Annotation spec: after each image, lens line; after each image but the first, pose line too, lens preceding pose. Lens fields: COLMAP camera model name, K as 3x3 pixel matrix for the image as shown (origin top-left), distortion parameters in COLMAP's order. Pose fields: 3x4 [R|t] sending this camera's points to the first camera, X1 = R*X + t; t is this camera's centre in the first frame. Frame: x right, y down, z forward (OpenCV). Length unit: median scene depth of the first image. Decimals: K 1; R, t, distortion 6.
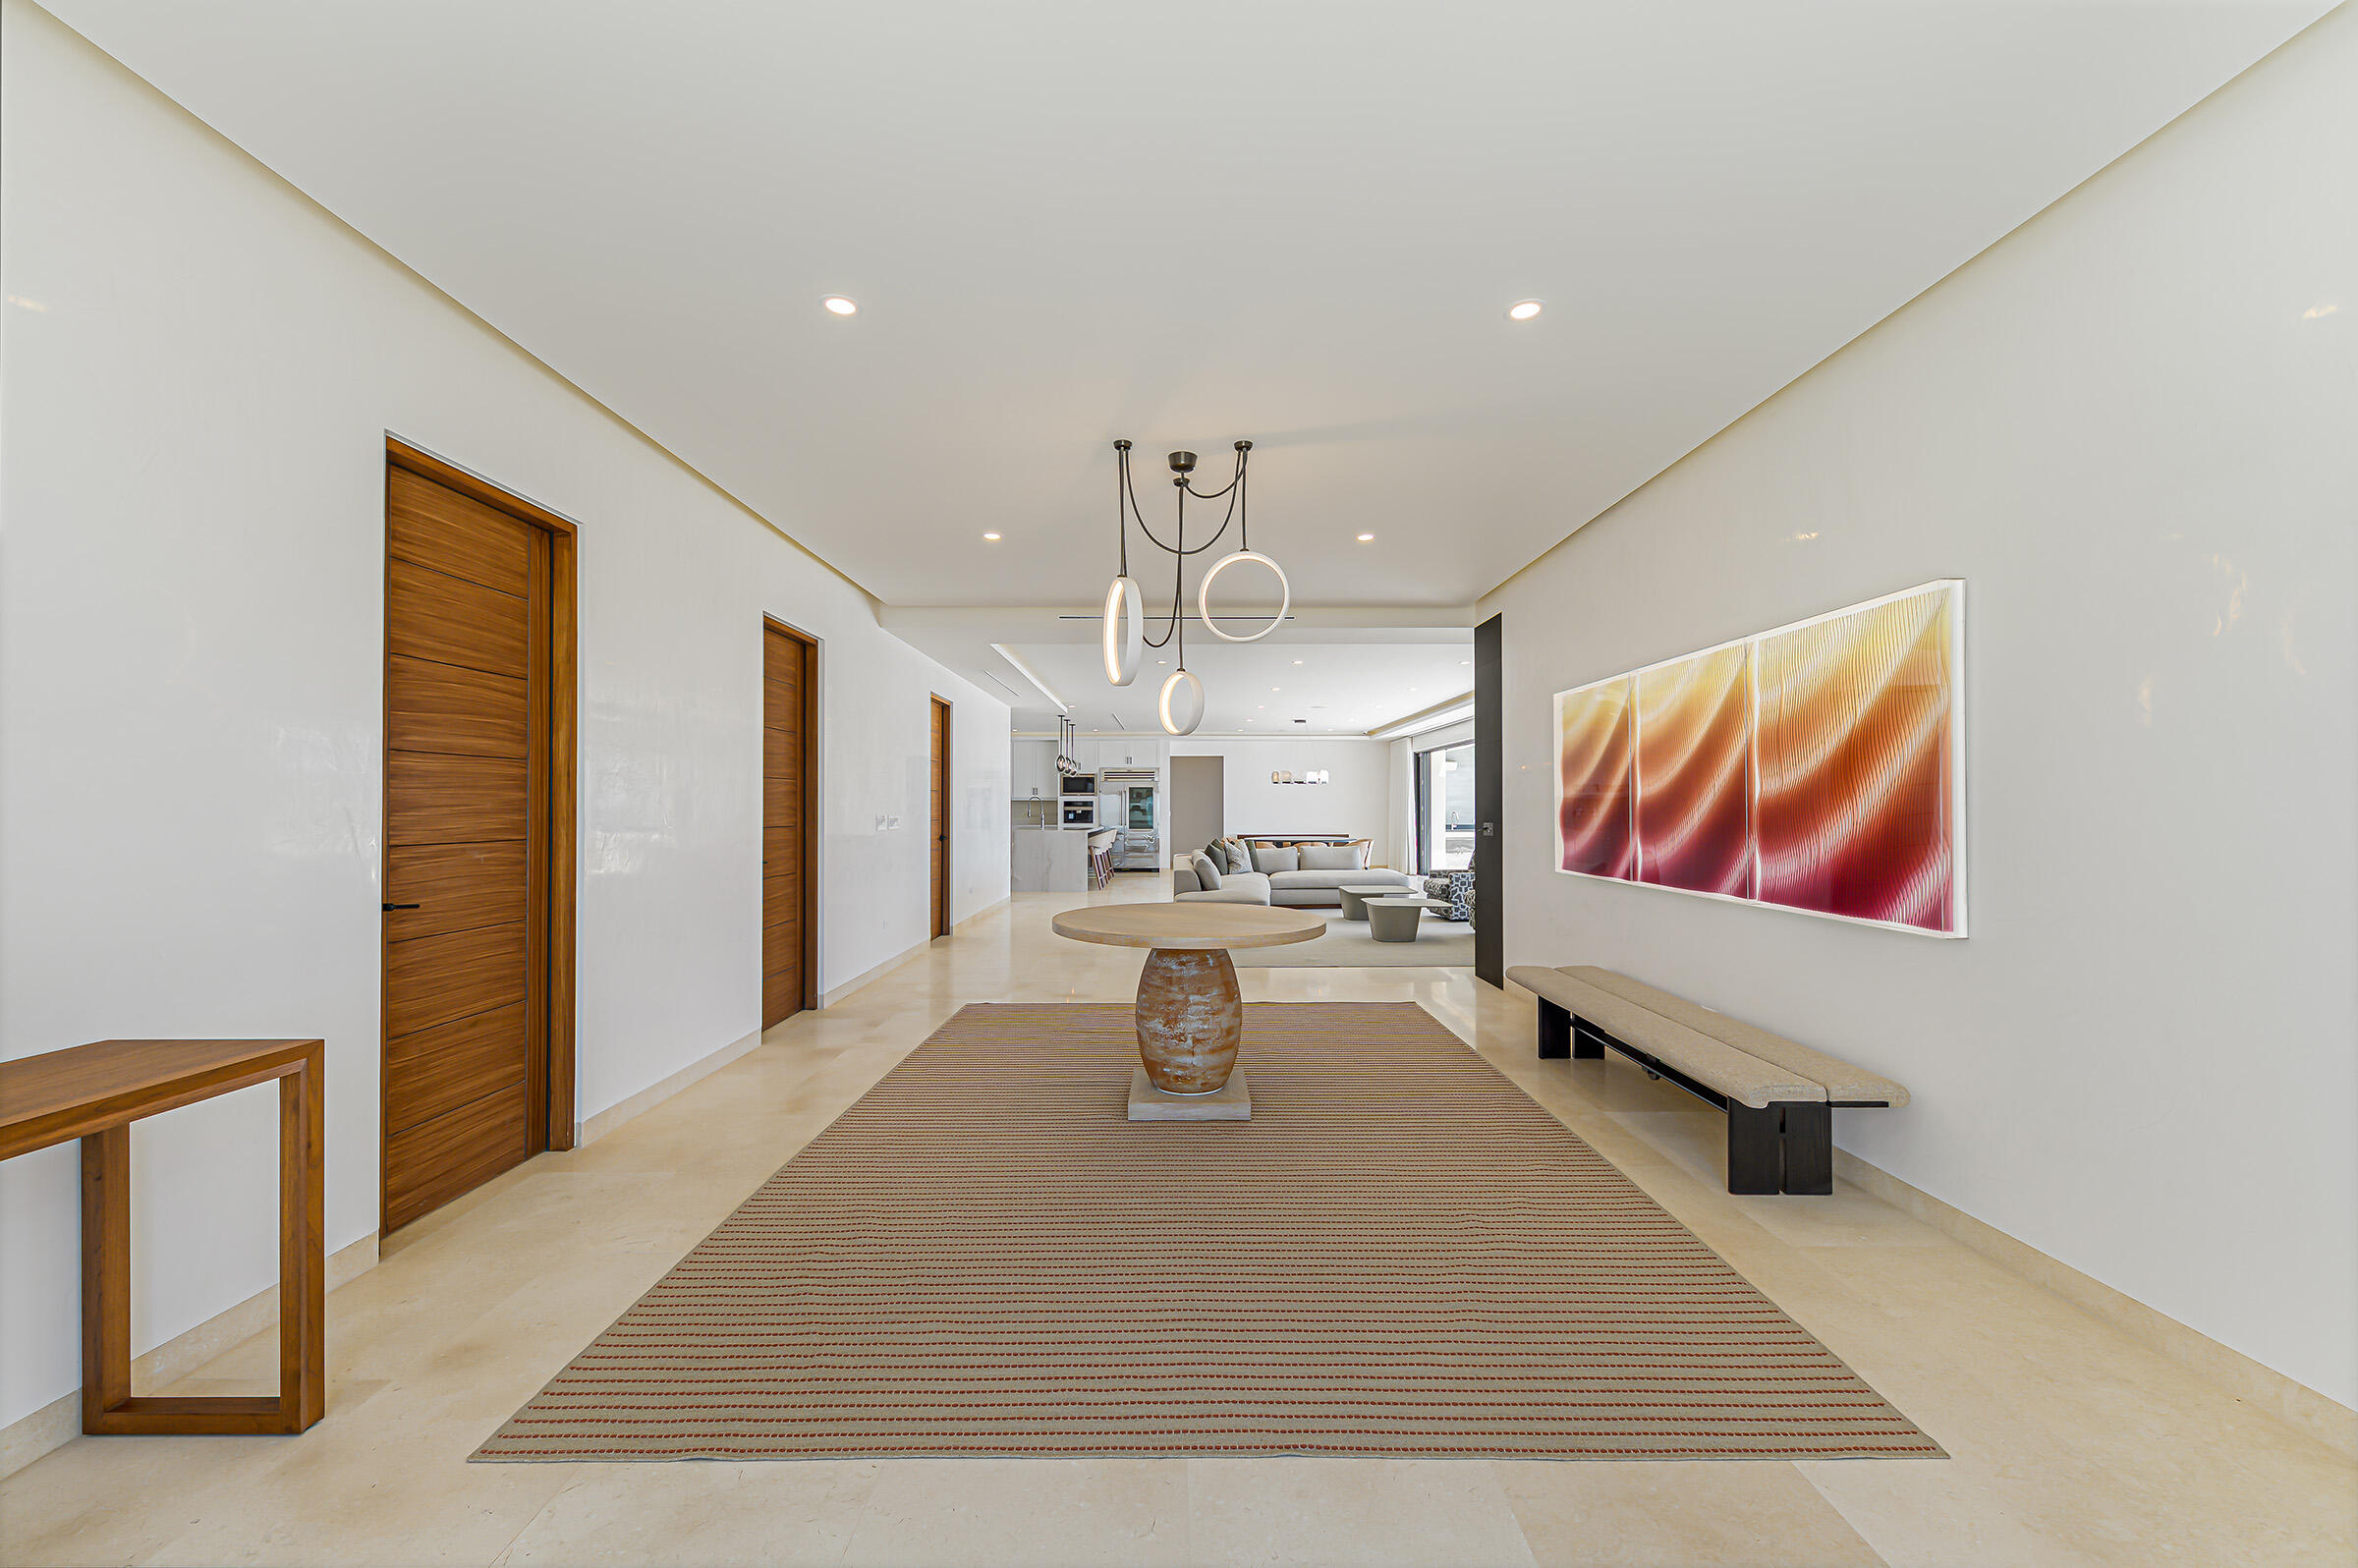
lens RADIAL K [[977.6, 0, 1181.2], [0, 977.6, 802.4], [0, 0, 1]] dist [-0.000021, 0.000000]
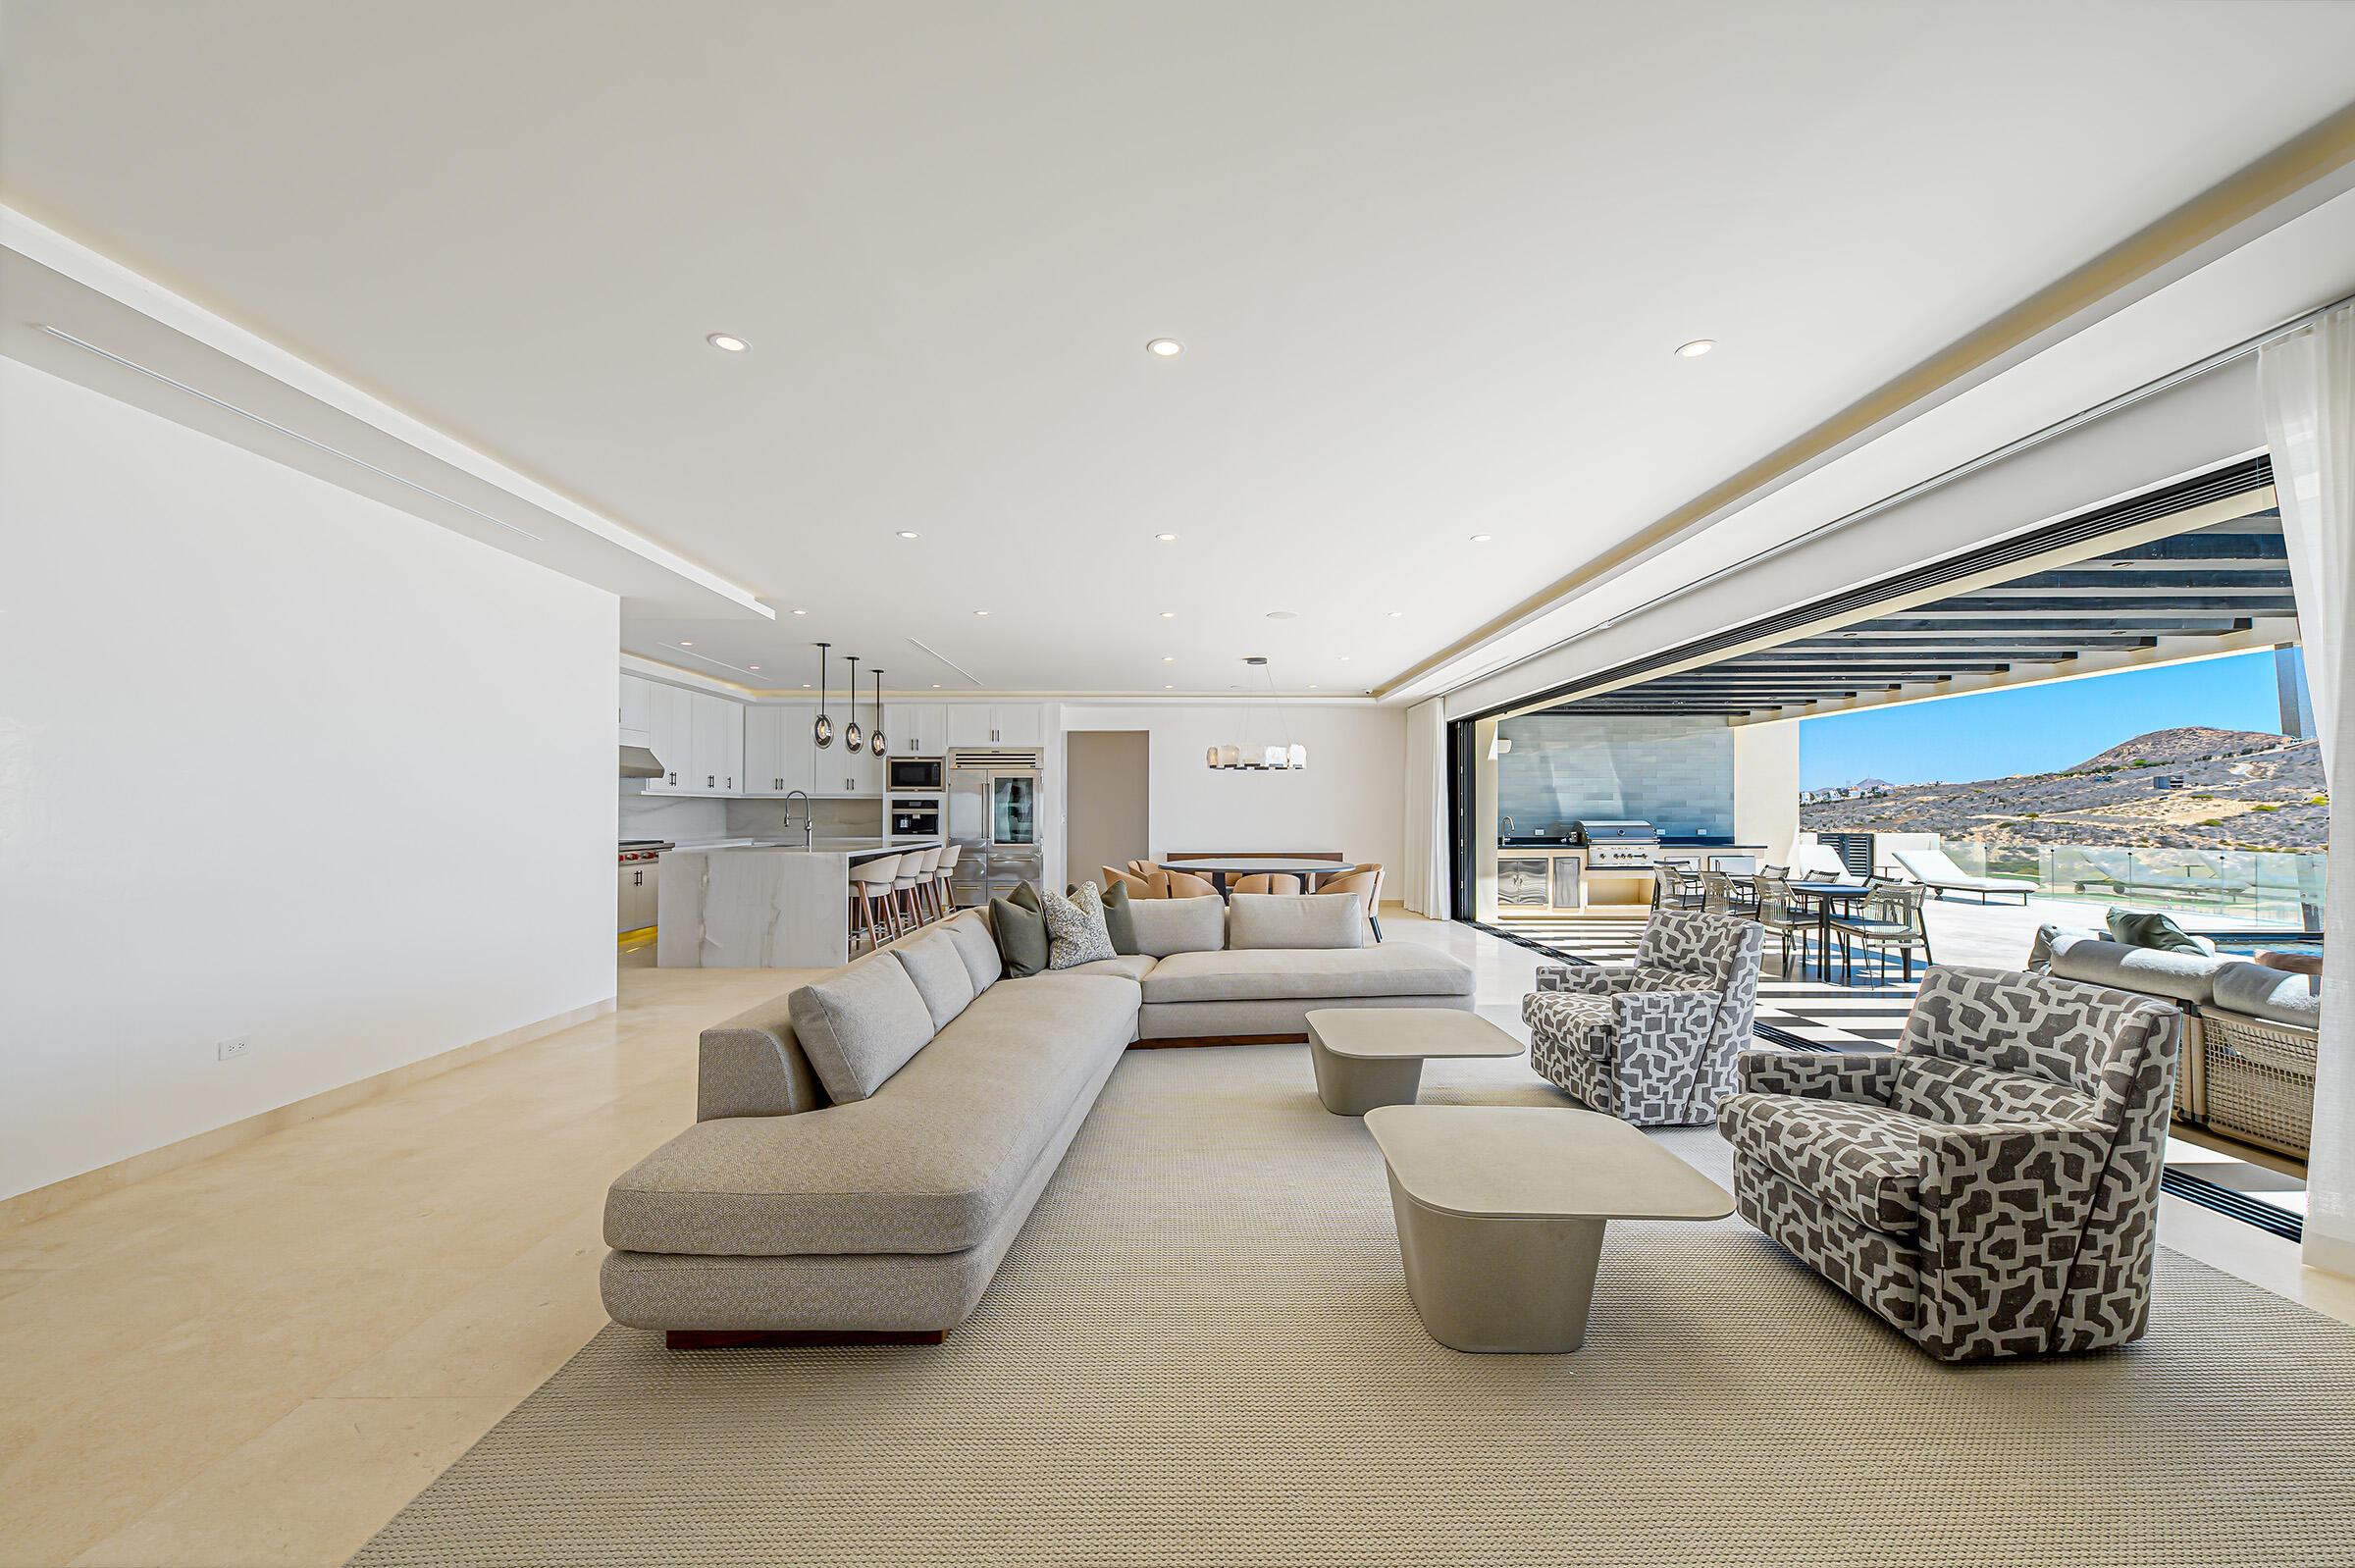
lens RADIAL K [[988.6, 0, 1193.5], [0, 988.6, 820.4], [0, 0, 1]] dist [-0.000171, 0.000018]
pose [[0.999903, 0.000915, 0.013886, 0.065640], [-0.001109, 0.999902, 0.013958, 0.002851], [-0.013872, -0.013973, 0.999806, 0.359231]]
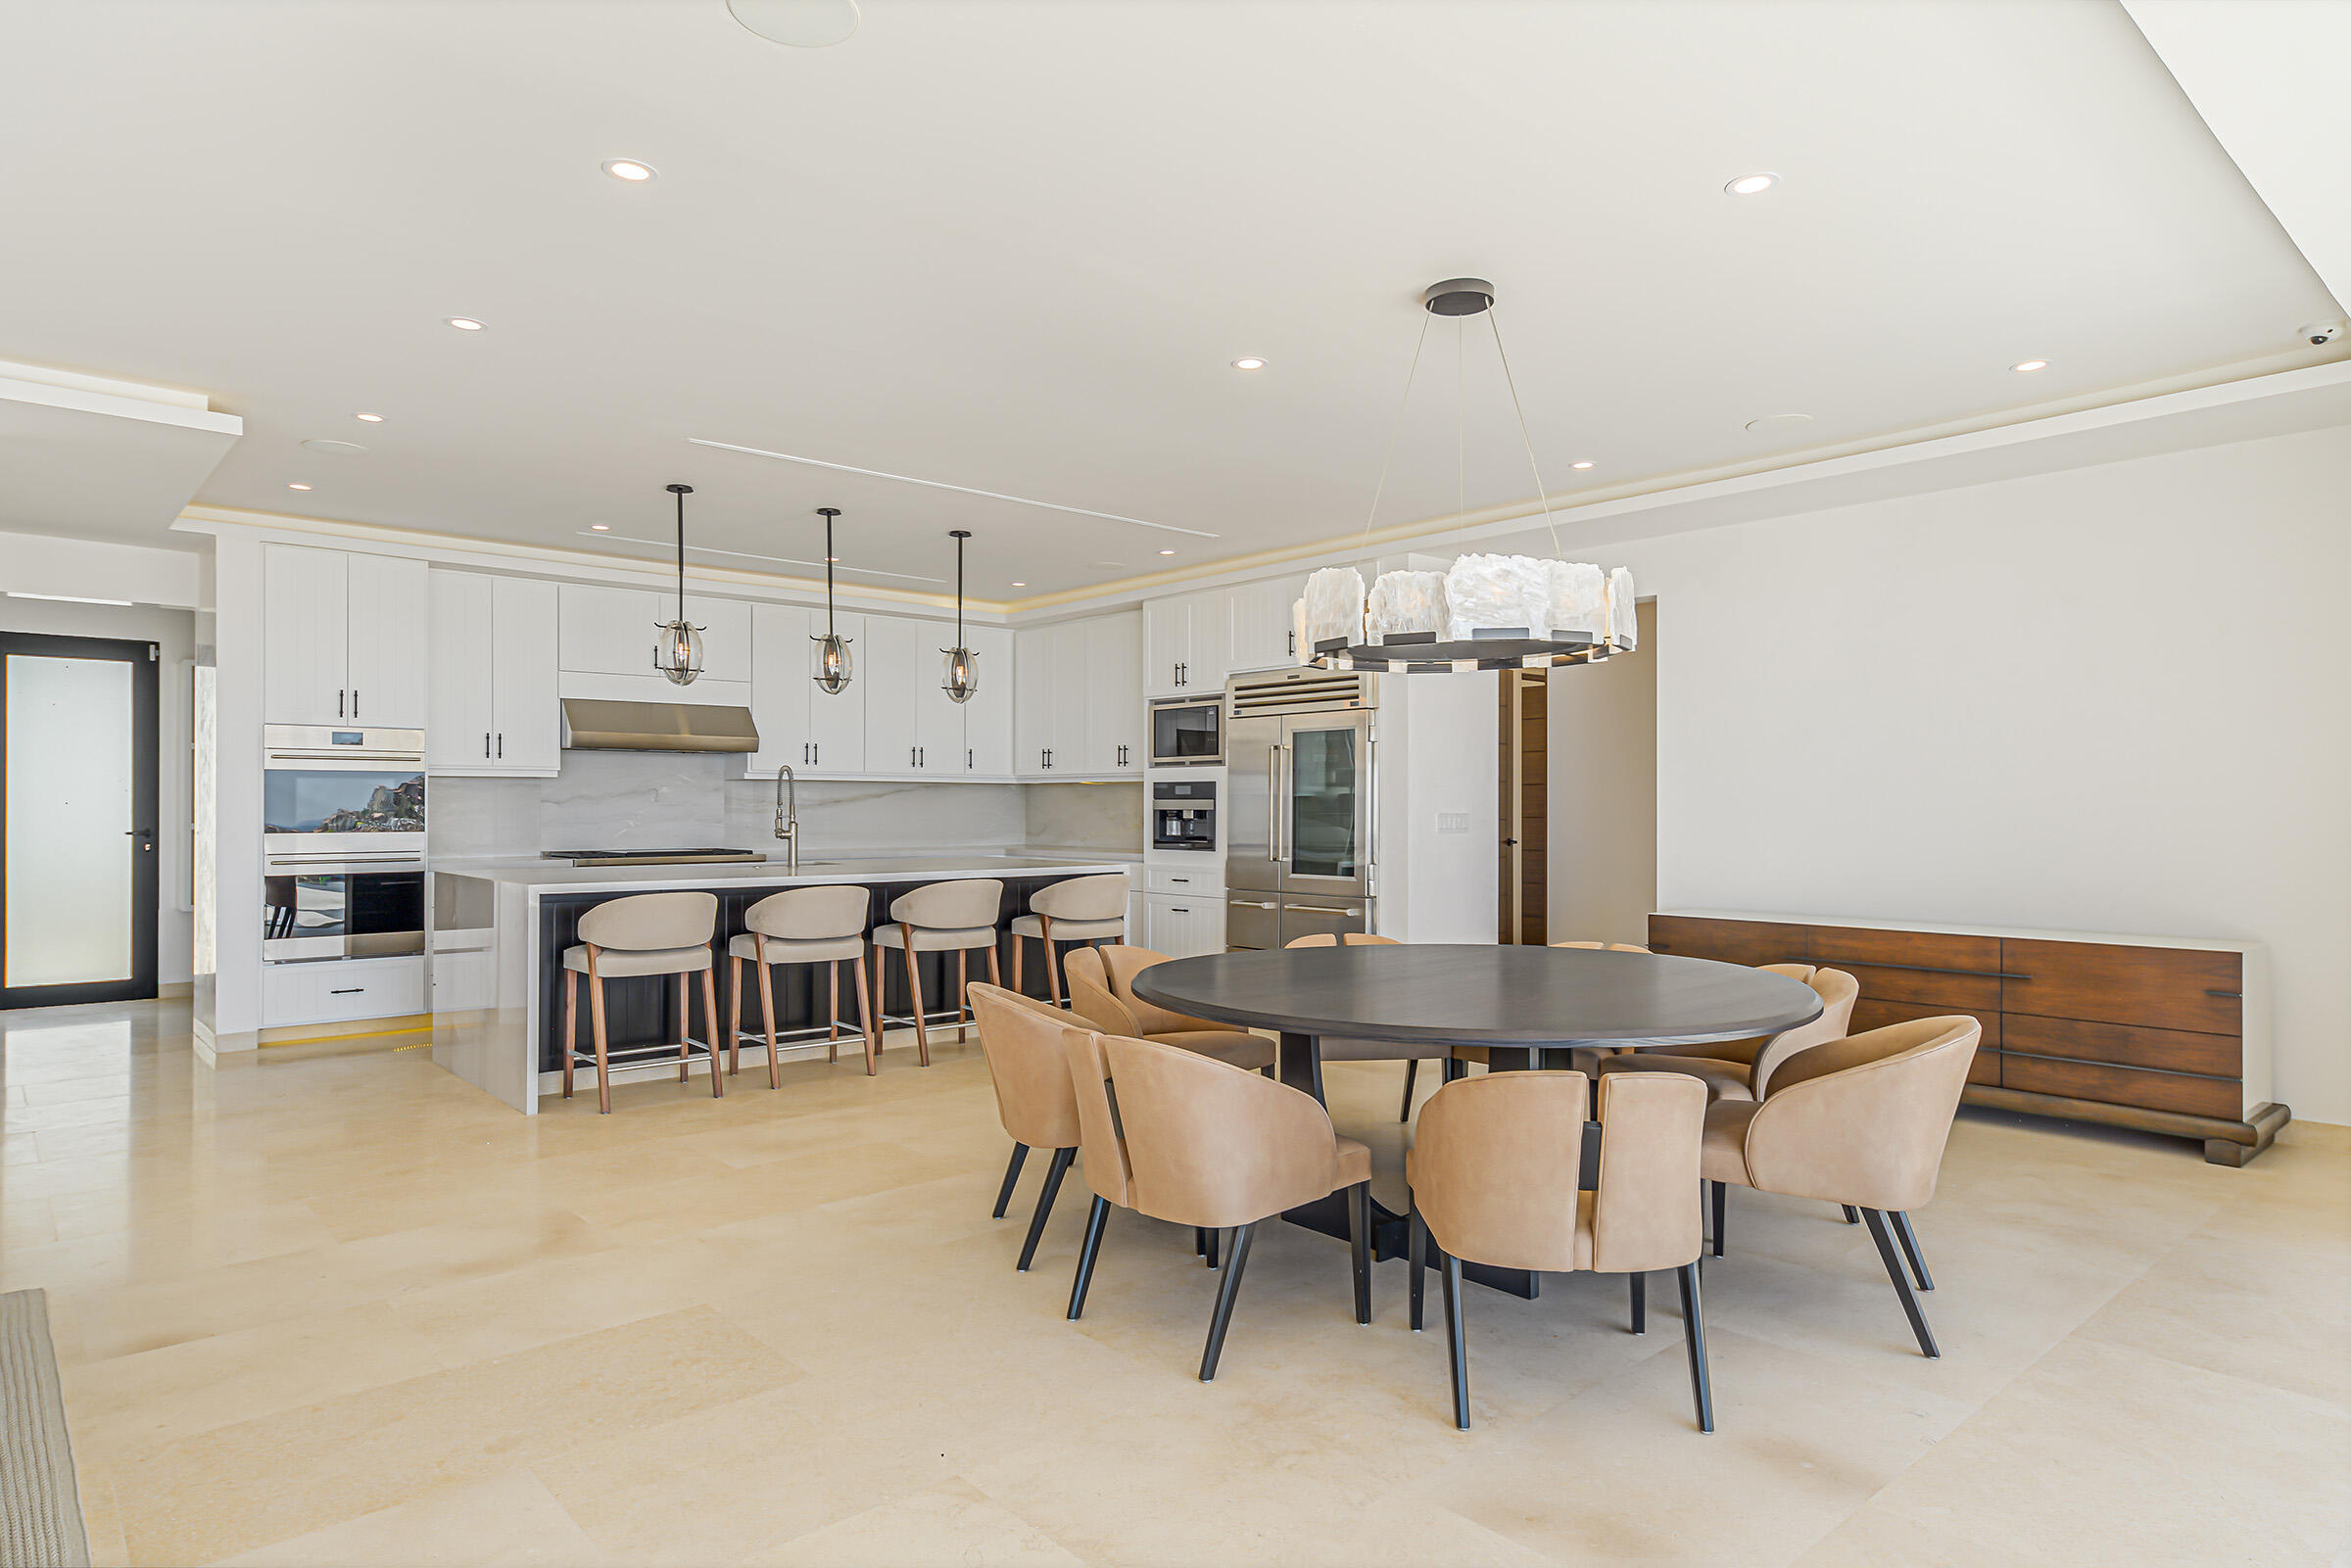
lens RADIAL K [[1360.8, 0, 1166.6], [0, 1360.8, 794.7], [0, 0, 1]] dist [0.000256, 0.001659]
pose [[0.669136, -0.008778, -0.743088, 0.229587], [0.007642, 0.999959, -0.004931, 0.005159], [0.743100, -0.002380, 0.669176, 0.691405]]
